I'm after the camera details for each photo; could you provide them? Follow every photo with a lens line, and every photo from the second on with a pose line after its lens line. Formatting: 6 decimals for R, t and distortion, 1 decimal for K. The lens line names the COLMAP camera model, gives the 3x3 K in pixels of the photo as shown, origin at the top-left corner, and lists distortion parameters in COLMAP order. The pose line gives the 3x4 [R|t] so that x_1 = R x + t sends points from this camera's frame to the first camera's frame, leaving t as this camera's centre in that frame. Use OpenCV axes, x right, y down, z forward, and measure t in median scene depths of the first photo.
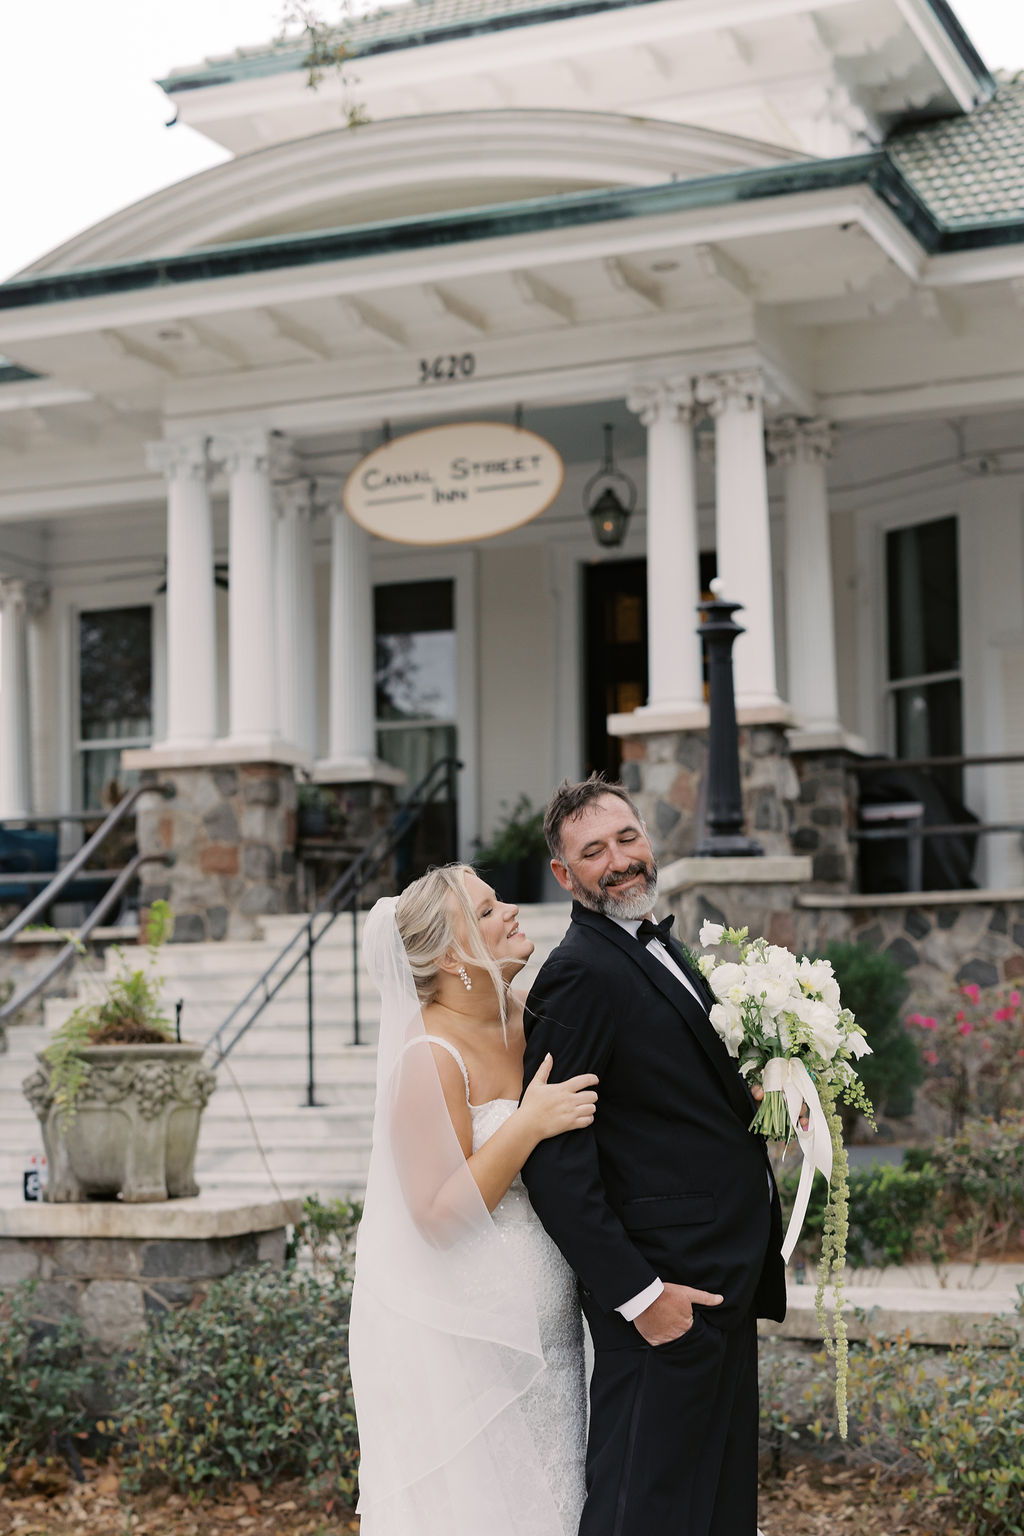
lens RADIAL K [[2277.5, 0, 506.1], [0, 2277.5, 919.5], [0, 0, 1]] dist [0.029793, -0.079360]
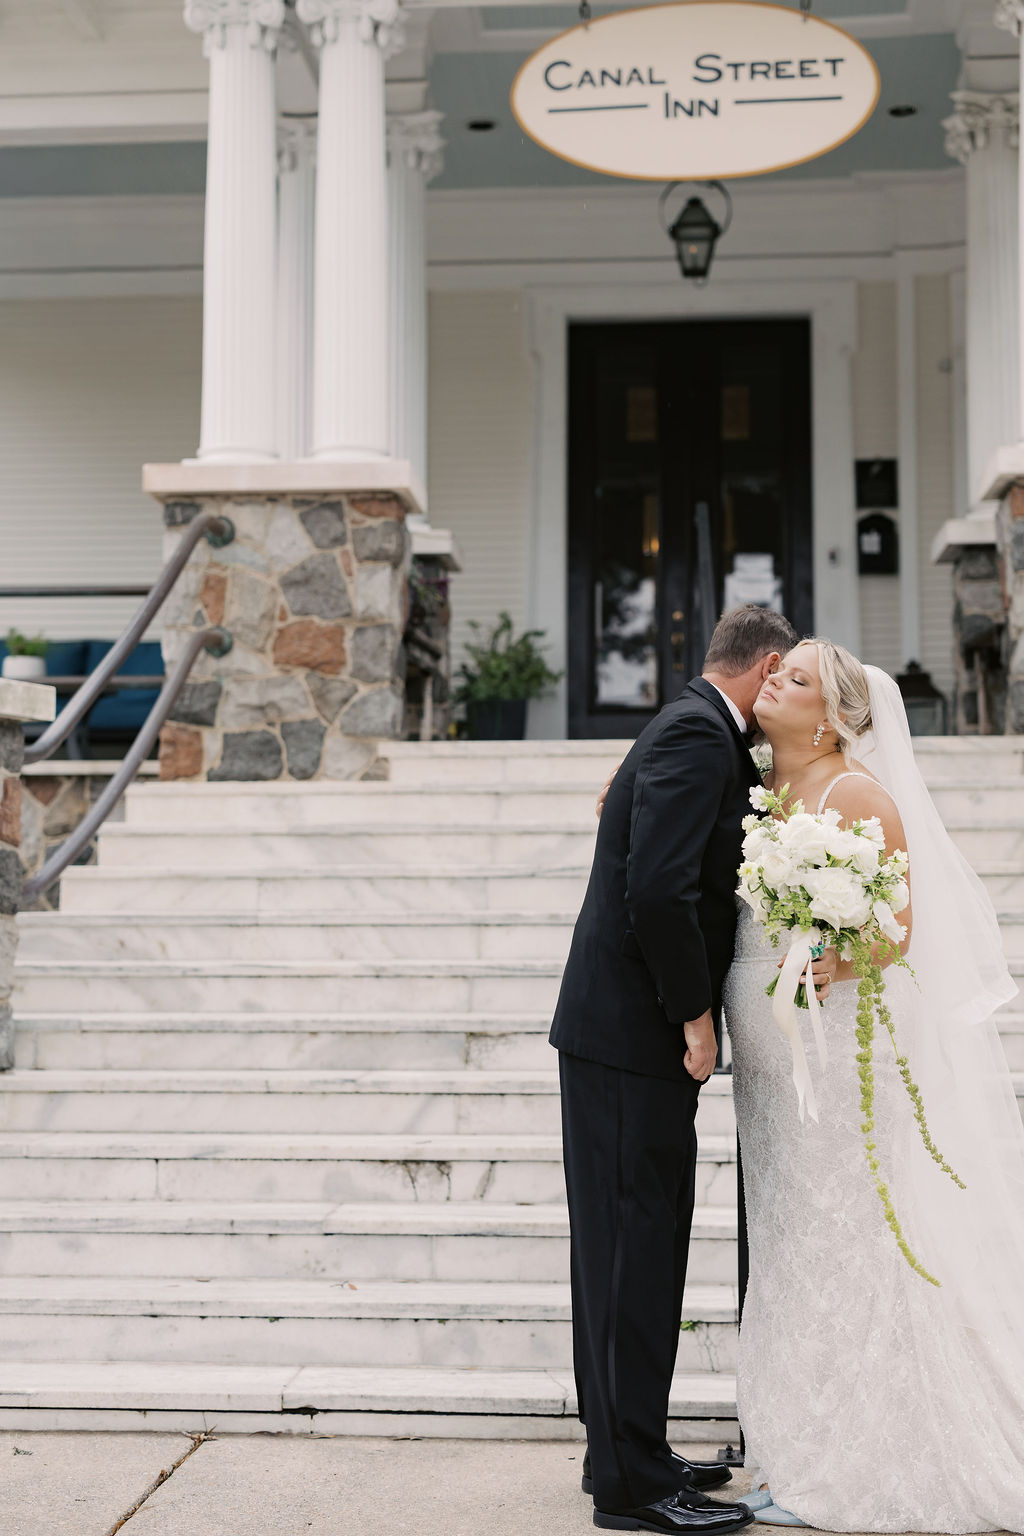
lens RADIAL K [[2166.4, 0, 509.9], [0, 2166.4, 728.9], [0, 0, 1]] dist [0.018060, 0.035593]
pose [[0.964672, 0.044208, 0.259720, -0.241668], [-0.034100, 0.998480, -0.043299, 0.021348], [-0.261239, 0.032913, 0.964713, 0.445180]]
